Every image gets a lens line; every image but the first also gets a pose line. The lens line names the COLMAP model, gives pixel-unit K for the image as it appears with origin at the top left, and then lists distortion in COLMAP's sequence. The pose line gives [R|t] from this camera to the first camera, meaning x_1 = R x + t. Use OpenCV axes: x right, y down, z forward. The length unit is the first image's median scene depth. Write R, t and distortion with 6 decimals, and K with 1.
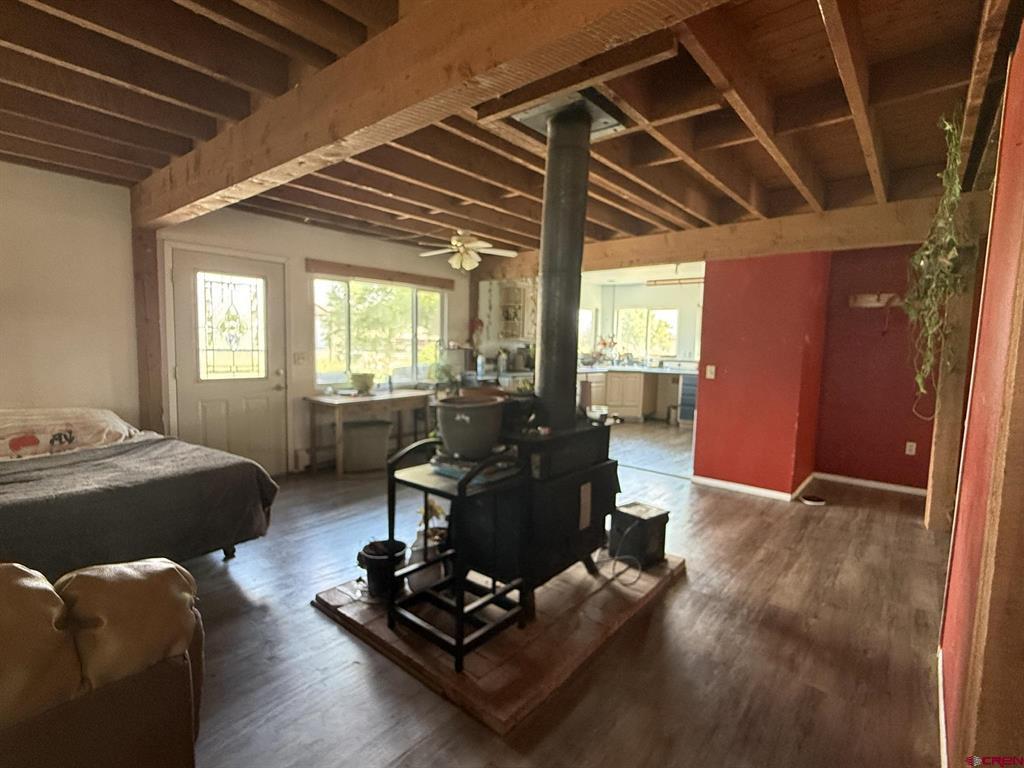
lens RADIAL K [[492.5, 0, 503.2], [0, 492.5, 386.6], [0, 0, 1]] dist [0.003631, 0.000134]
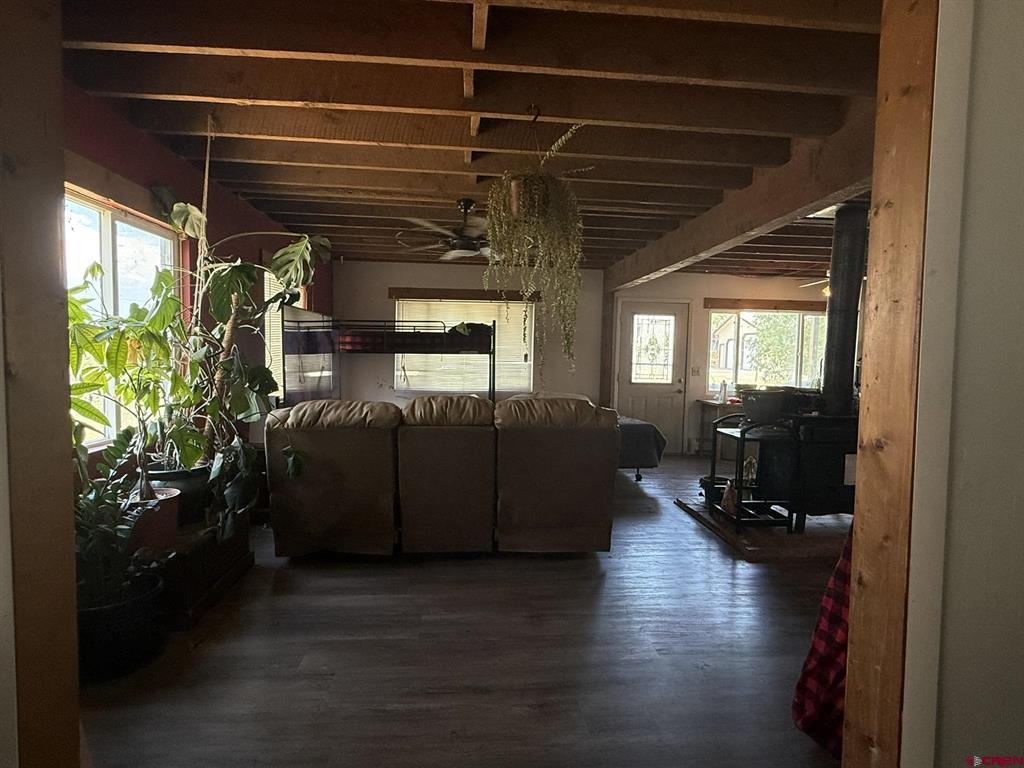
lens RADIAL K [[534.4, 0, 509.8], [0, 534.4, 381.7], [0, 0, 1]] dist [0.001672, 0.000137]
pose [[0.704276, 0.032537, -0.709180, 0.306622], [-0.071372, 0.997133, -0.025130, 0.051629], [0.706329, 0.068314, 0.704580, -0.455277]]
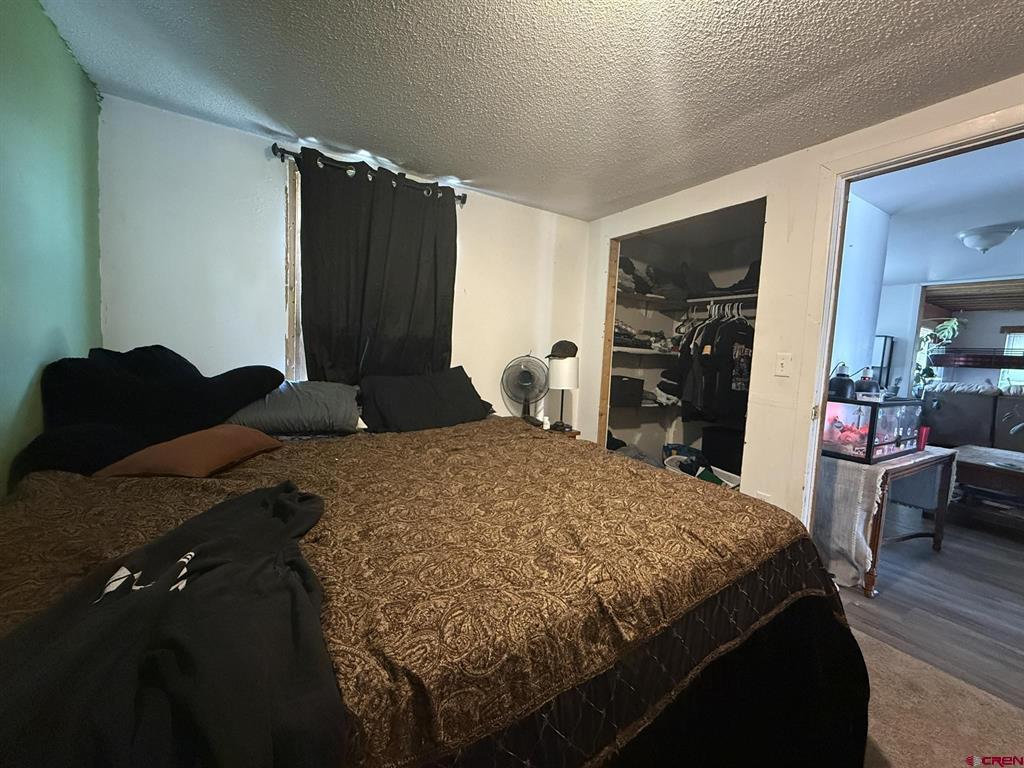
lens RADIAL K [[409.3, 0, 511.2], [0, 409.3, 383.8], [0, 0, 1]] dist [-0.001986, 0.001242]
pose [[-0.301987, 0.048537, -0.952076, 1.358169], [-0.145638, 0.984631, 0.096391, 0.161106], [0.942122, 0.167767, -0.290277, -1.114426]]
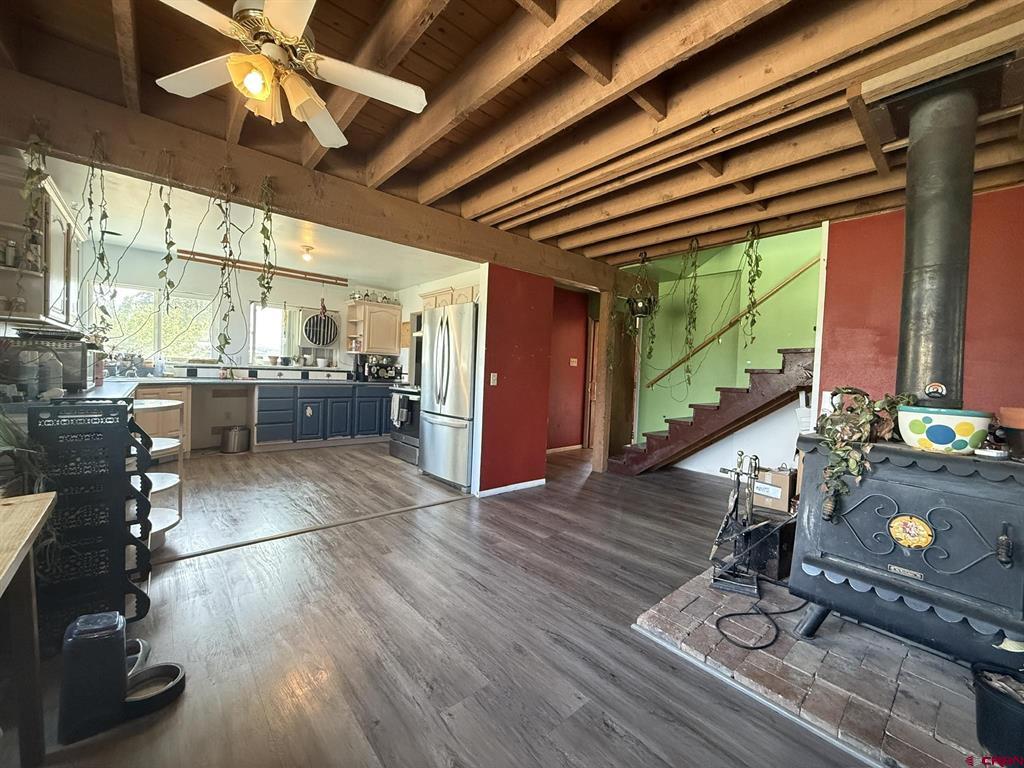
lens RADIAL K [[409.3, 0, 515.1], [0, 409.3, 380.0], [0, 0, 1]] dist [-0.001986, 0.001242]
pose [[0.148194, -0.035300, 0.988328, -0.401951], [0.051802, 0.998268, 0.027888, -0.053268], [-0.987601, 0.047065, 0.149766, 0.882943]]
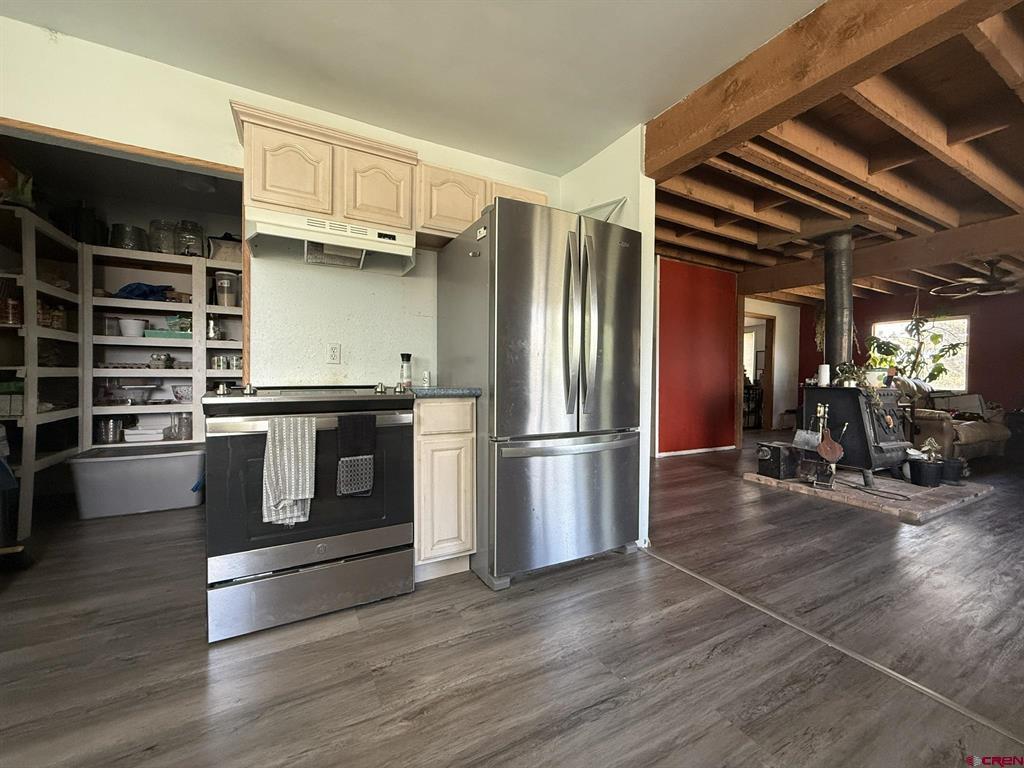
lens RADIAL K [[409.3, 0, 513.2], [0, 409.3, 385.7], [0, 0, 1]] dist [-0.001986, 0.001242]
pose [[-0.931390, -0.039585, 0.361864, 0.413393], [0.002004, 0.993497, 0.113839, -0.064626], [-0.364017, 0.106754, -0.925254, 1.656790]]
